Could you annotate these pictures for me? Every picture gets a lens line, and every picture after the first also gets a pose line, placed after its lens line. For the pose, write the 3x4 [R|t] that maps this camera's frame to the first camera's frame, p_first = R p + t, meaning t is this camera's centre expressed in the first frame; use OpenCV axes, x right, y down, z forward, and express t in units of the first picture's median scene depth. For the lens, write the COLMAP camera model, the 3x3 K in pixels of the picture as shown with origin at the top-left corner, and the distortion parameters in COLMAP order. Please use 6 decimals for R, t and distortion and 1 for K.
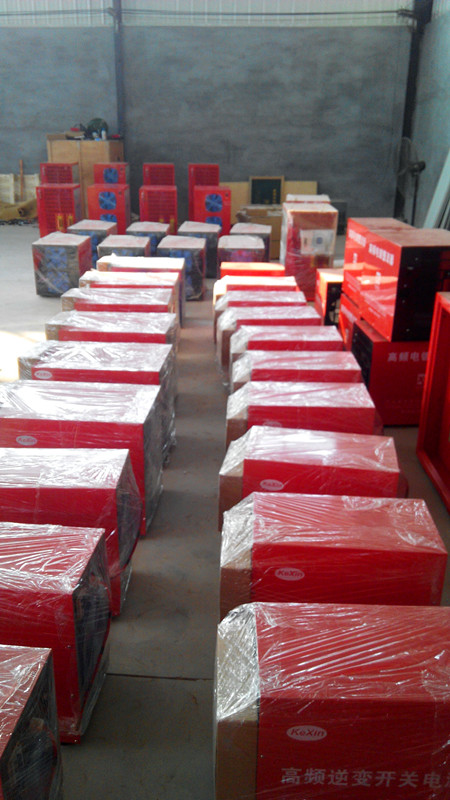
lens RADIAL K [[692.6, 0, 209.8], [0, 692.6, 404.3], [0, 0, 1]] dist [0.135559, -0.228349]
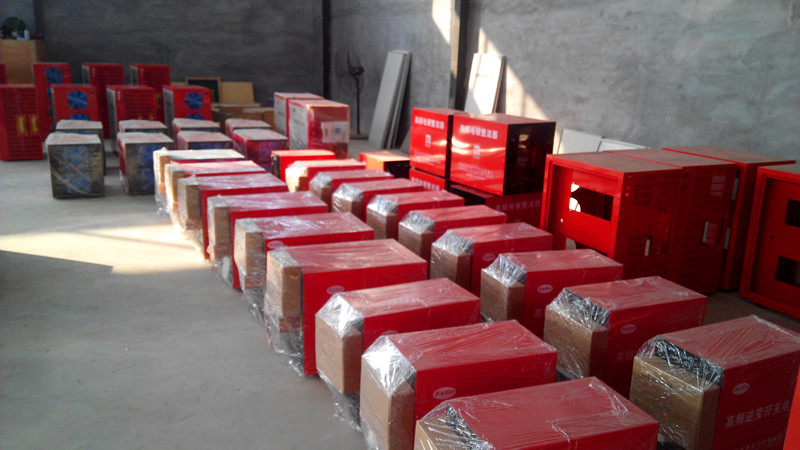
lens RADIAL K [[692.6, 0, 402.0], [0, 692.6, 237.8], [0, 0, 1]] dist [0.135559, -0.228349]
pose [[0.883267, -0.104346, 0.457113, -0.166091], [0.146718, 0.987471, -0.058088, 0.011825], [-0.445325, 0.118374, 0.887510, -0.021441]]
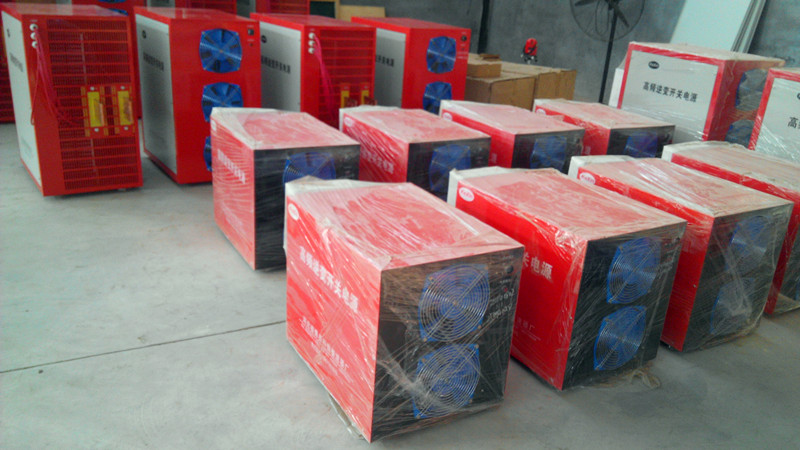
lens RADIAL K [[692.6, 0, 402.0], [0, 692.6, 237.8], [0, 0, 1]] dist [0.135559, -0.228349]
pose [[0.846559, -0.141697, 0.513088, -0.217519], [0.139826, 0.989264, 0.042497, -0.146011], [-0.513601, 0.035767, 0.857283, 0.472371]]
